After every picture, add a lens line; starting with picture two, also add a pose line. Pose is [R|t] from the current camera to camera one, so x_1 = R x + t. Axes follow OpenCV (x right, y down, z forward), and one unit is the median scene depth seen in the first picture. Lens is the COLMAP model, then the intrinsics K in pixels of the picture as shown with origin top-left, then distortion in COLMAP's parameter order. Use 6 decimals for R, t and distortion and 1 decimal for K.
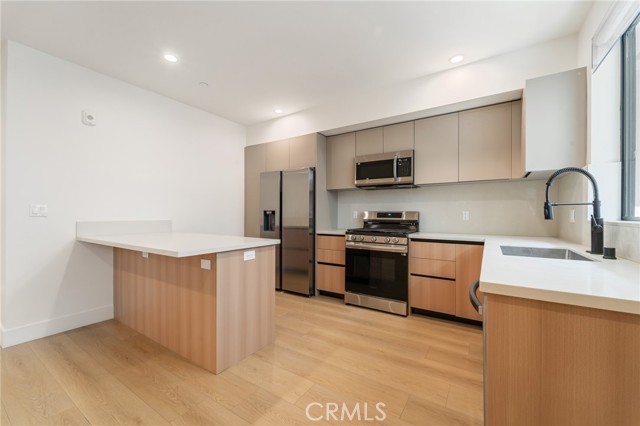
lens RADIAL K [[256.8, 0, 318.5], [0, 256.8, 213.6], [0, 0, 1]] dist [-0.001227, -0.000553]
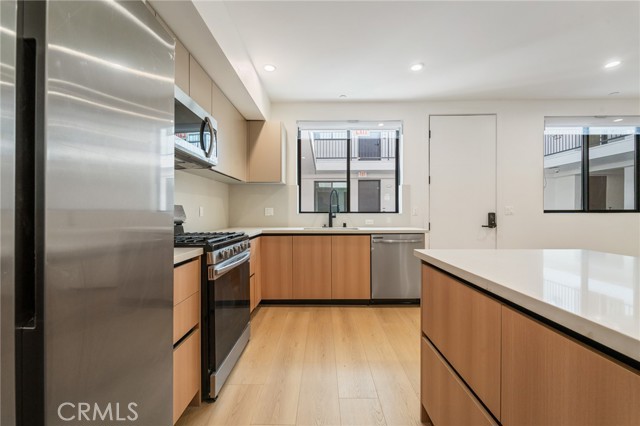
lens RADIAL K [[256.8, 0, 318.5], [0, 256.8, 213.6], [0, 0, 1]] dist [-0.001227, -0.000553]
pose [[-0.533711, -0.005670, 0.845648, -0.474635], [-0.002280, 0.999984, 0.005266, 0.011607], [-0.845664, 0.000883, -0.533715, 1.326777]]
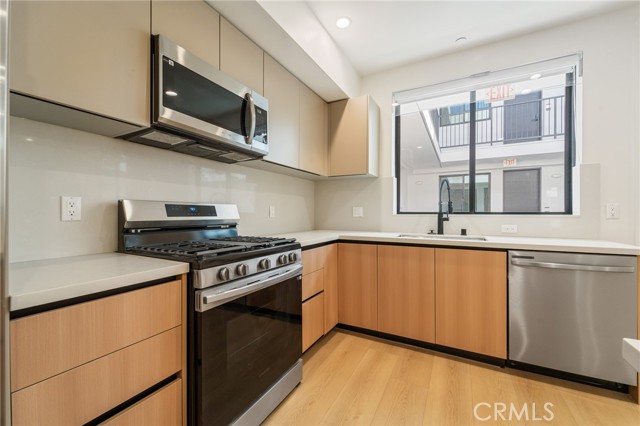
lens RADIAL K [[256.8, 0, 318.5], [0, 256.8, 213.6], [0, 0, 1]] dist [-0.001227, -0.000553]
pose [[-0.077750, -0.004868, 0.996961, -0.271141], [-0.004266, 0.999981, 0.004550, 0.011874], [-0.996964, -0.003899, -0.077769, 1.074980]]
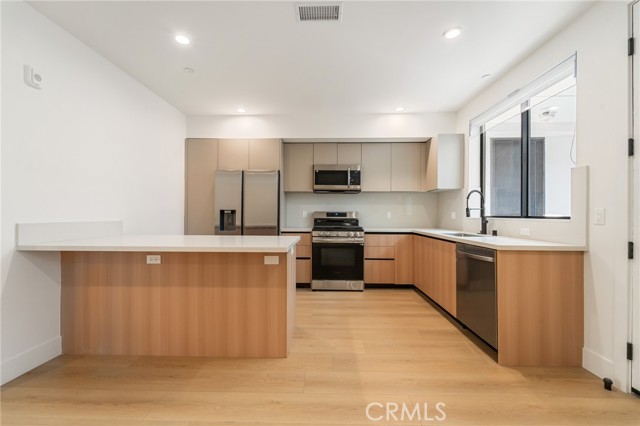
lens RADIAL K [[256.8, 0, 318.5], [0, 256.8, 213.6], [0, 0, 1]] dist [-0.001227, -0.000553]
pose [[0.852537, 0.002709, 0.522660, -0.593431], [-0.003997, 0.999991, 0.001337, -0.000399], [-0.522651, -0.003229, 0.852540, -0.014922]]
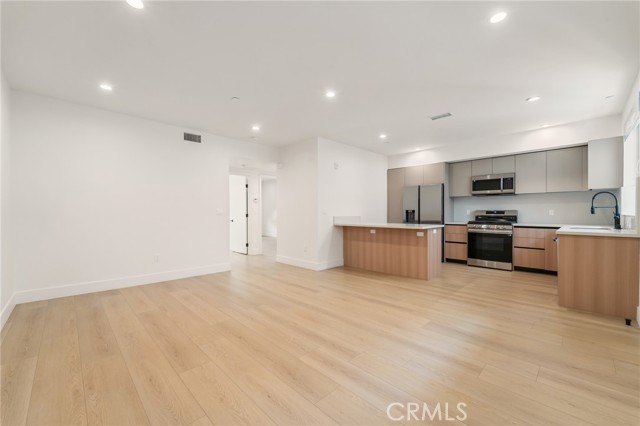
lens RADIAL K [[256.8, 0, 318.5], [0, 256.8, 213.6], [0, 0, 1]] dist [-0.001227, -0.000553]
pose [[0.976339, -0.004654, -0.216194, -0.594171], [0.006429, 0.999951, 0.007507, -0.008055], [0.216149, -0.008720, 0.976322, -1.041734]]
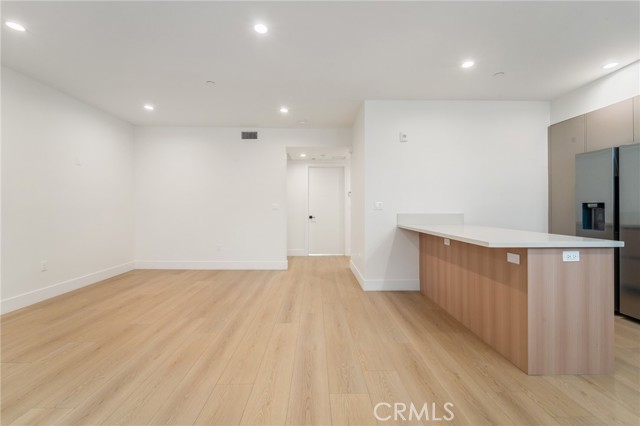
lens RADIAL K [[258.1, 0, 319.8], [0, 258.1, 208.1], [0, 0, 1]] dist [-0.001791, -0.000636]
pose [[0.561125, -0.003516, -0.827724, -0.023957], [0.005661, 0.999984, -0.000410, -0.000386], [0.827712, -0.004455, 0.561136, -0.125822]]
